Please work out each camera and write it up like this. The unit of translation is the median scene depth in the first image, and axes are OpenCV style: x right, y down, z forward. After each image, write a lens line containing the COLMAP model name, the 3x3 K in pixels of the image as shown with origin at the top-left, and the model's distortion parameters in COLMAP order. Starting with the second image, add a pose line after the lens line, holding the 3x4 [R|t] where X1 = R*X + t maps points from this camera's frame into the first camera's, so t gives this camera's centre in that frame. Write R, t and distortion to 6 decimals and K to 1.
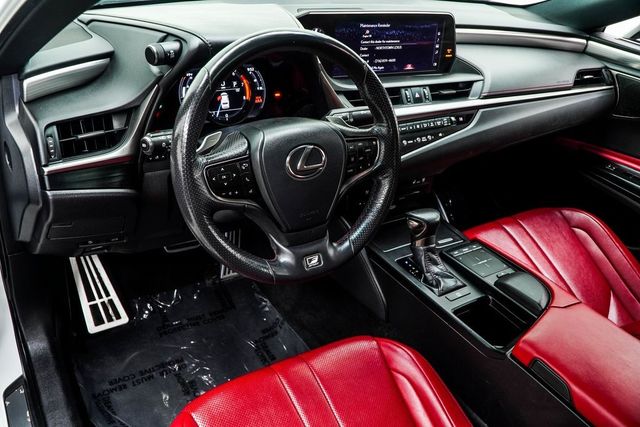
lens RADIAL K [[541.5, 0, 293.3], [0, 541.5, 218.4], [0, 0, 1]] dist [-0.038040, 0.010996]
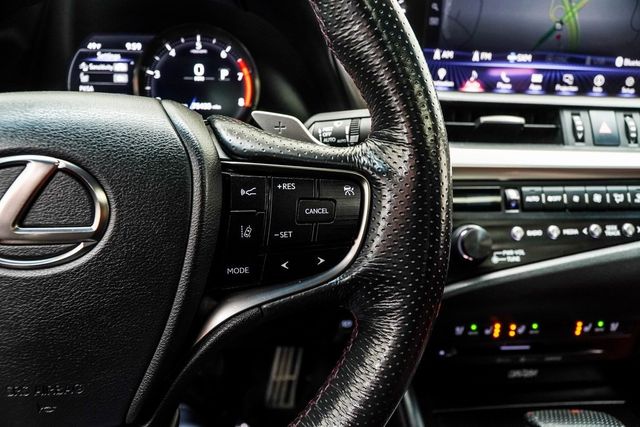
lens RADIAL K [[506.2, 0, 308.8], [0, 506.2, 215.7], [0, 0, 1]] dist [-0.011725, 0.022797]
pose [[0.910287, 0.113535, -0.398104, 0.180029], [-0.180380, 0.974347, -0.134575, -0.062876], [0.372613, 0.194312, 0.907415, 0.550435]]
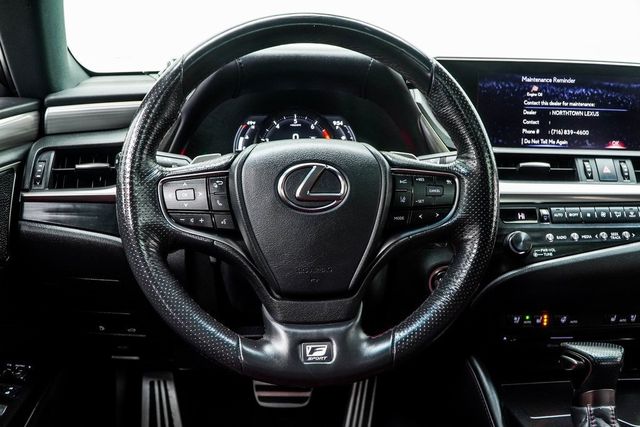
lens RADIAL K [[693.6, 0, 287.9], [0, 693.6, 223.8], [0, 0, 1]] dist [-0.049248, 0.000000]
pose [[0.890650, 0.023886, -0.454061, 0.258631], [-0.179417, 0.936050, -0.302687, 0.133779], [0.417794, 0.351054, 0.837979, 0.200463]]
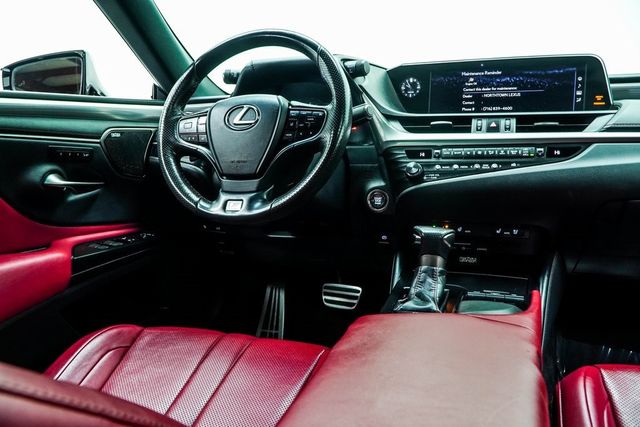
lens RADIAL K [[506.2, 0, 314.5], [0, 506.2, 211.3], [0, 0, 1]] dist [-0.011725, 0.022797]
pose [[0.633504, 0.008954, -0.773687, 0.676182], [-0.350708, 0.894640, -0.276809, 0.228321], [0.689693, 0.446698, 0.569899, 0.380524]]
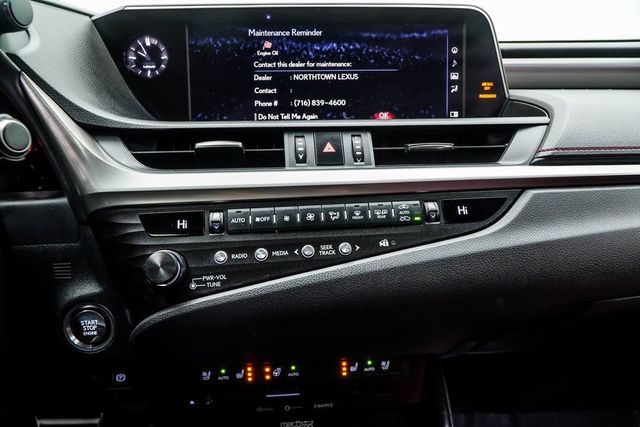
lens RADIAL K [[506.2, 0, 306.7], [0, 506.2, 209.6], [0, 0, 1]] dist [-0.011725, 0.022797]
pose [[0.894617, -0.008318, -0.446756, 0.381590], [-0.143219, 0.941739, -0.304328, -0.061576], [0.423259, 0.336241, 0.841305, 0.668789]]
